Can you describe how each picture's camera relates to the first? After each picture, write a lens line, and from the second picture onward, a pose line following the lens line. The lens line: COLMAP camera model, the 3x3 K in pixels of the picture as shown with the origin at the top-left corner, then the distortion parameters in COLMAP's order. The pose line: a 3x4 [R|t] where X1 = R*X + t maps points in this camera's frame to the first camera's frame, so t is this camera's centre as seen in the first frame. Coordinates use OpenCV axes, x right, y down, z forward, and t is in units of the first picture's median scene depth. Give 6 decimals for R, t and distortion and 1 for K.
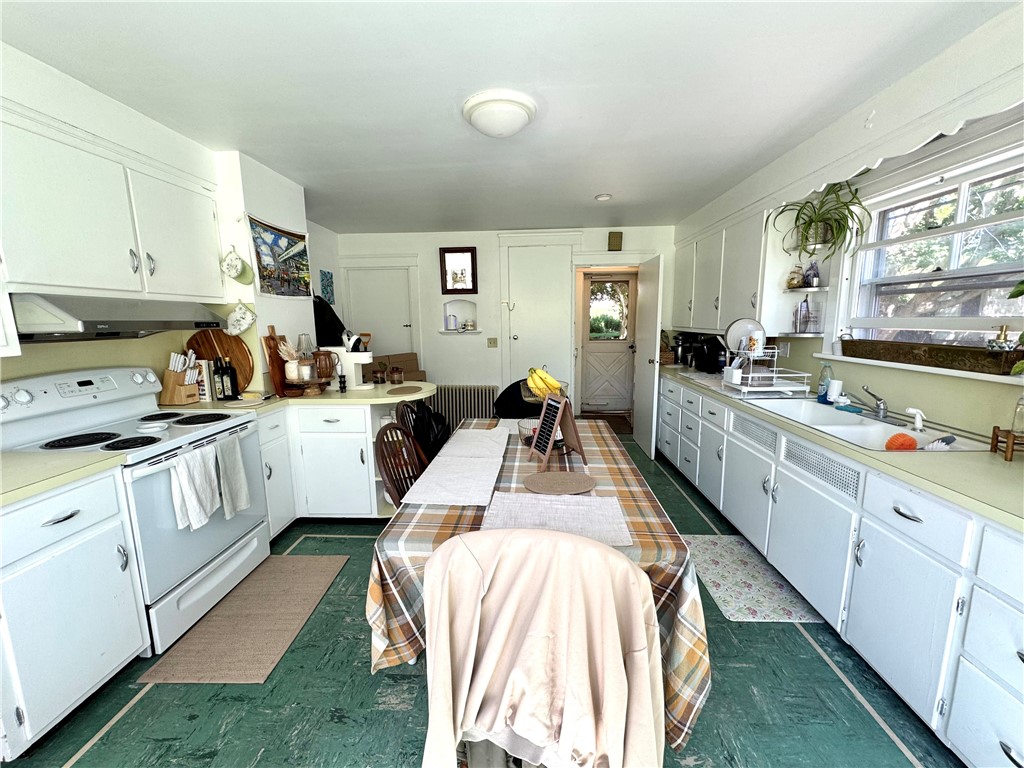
lens RADIAL K [[415.1, 0, 512.0], [0, 415.1, 384.0], [0, 0, 1]] dist [0.000335, -0.000158]
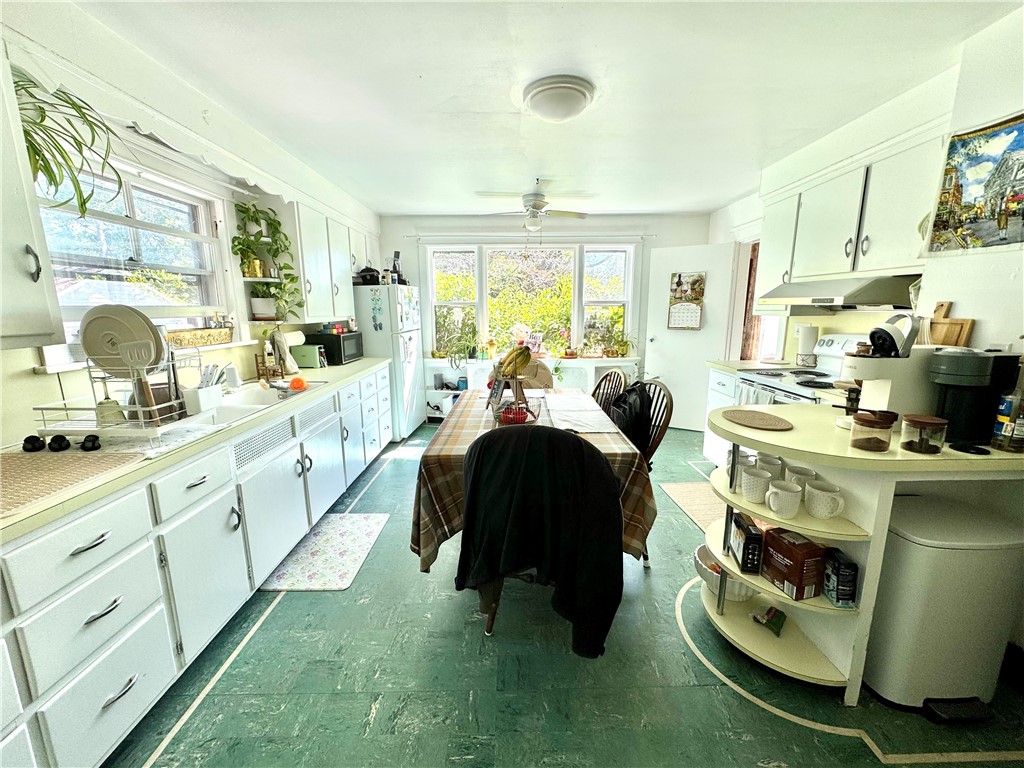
lens RADIAL K [[408.3, 0, 511.0], [0, 408.3, 383.3], [0, 0, 1]] dist [0.001672, -0.000604]
pose [[-0.998538, 0.026835, -0.046930, 0.113681], [0.009658, 0.942689, 0.333534, -0.241974], [0.053191, 0.332593, -0.941569, 1.620156]]
